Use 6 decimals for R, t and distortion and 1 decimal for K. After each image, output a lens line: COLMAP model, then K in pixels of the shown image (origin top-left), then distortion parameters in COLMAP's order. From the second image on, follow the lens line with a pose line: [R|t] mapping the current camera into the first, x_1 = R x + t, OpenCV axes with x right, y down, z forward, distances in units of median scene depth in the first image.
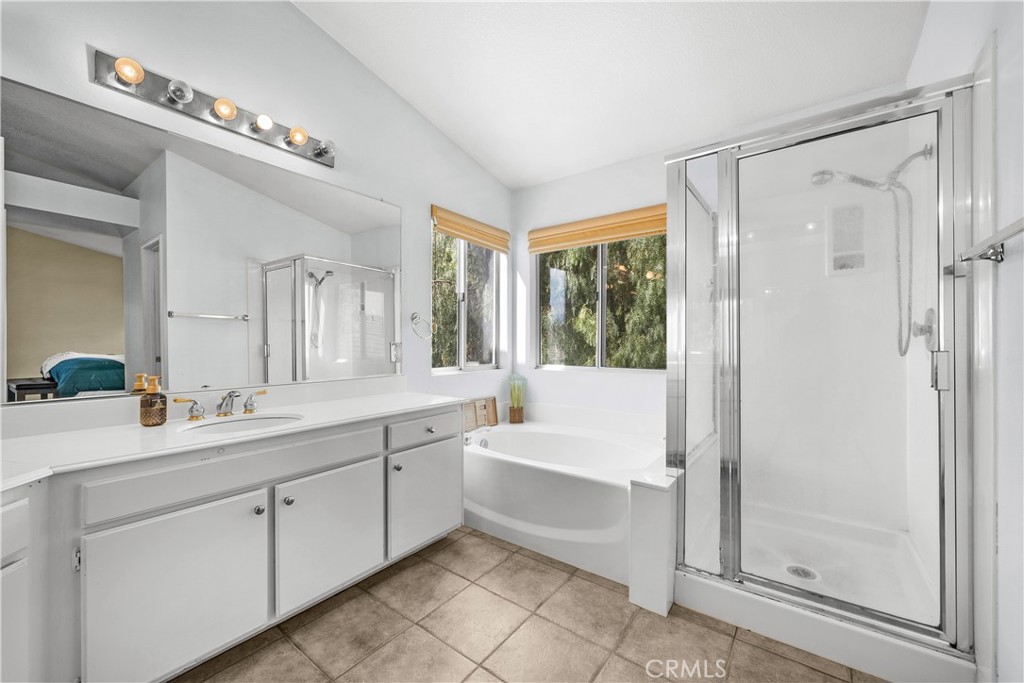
lens RADIAL K [[417.5, 0, 513.0], [0, 417.5, 342.4], [0, 0, 1]] dist [-0.001474, -0.000257]
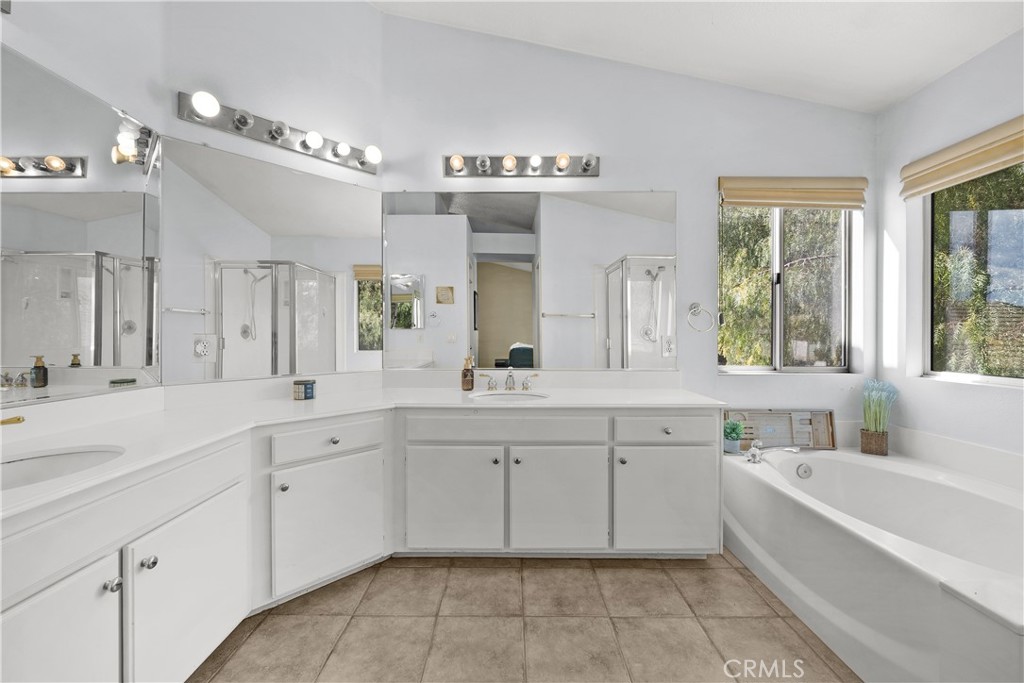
lens RADIAL K [[418.5, 0, 498.6], [0, 418.5, 338.4], [0, 0, 1]] dist [-0.002690, -0.000311]
pose [[0.571199, 0.005158, -0.820795, 0.228965], [-0.000850, 0.999983, 0.005692, 0.000872], [0.820811, -0.002553, 0.571194, 0.112618]]
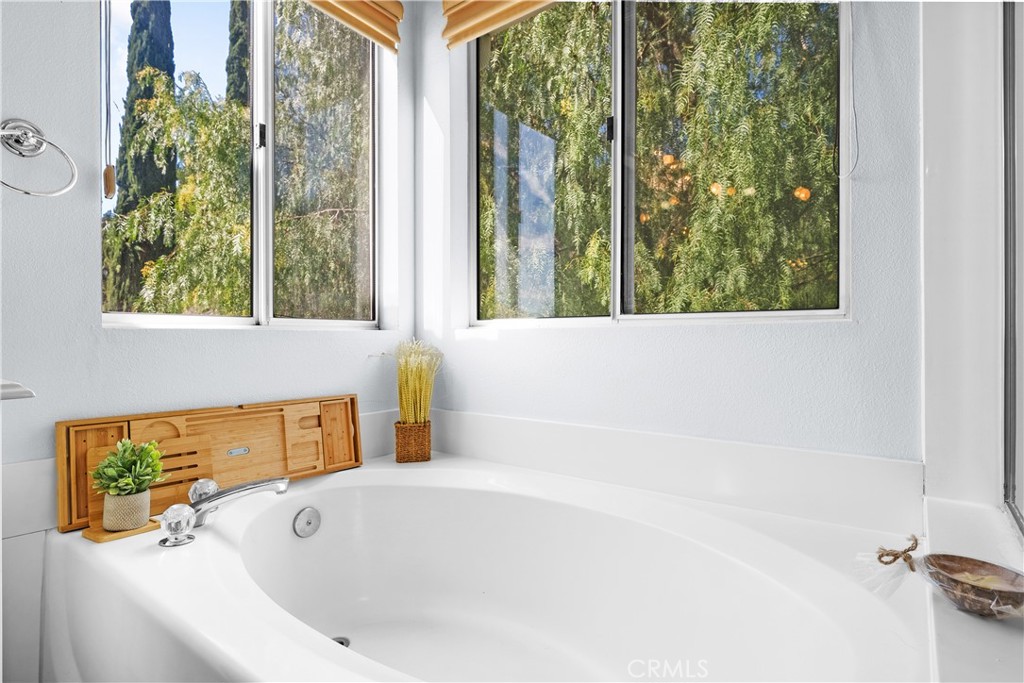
lens RADIAL K [[506.3, 0, 512.0], [0, 506.3, 341.5], [0, 0, 1]] dist [-0.000100, -0.000063]
pose [[0.999627, -0.001433, -0.027285, 0.124162], [0.001332, 0.999992, -0.003694, 0.083377], [0.027290, 0.003656, 0.999621, 0.540057]]
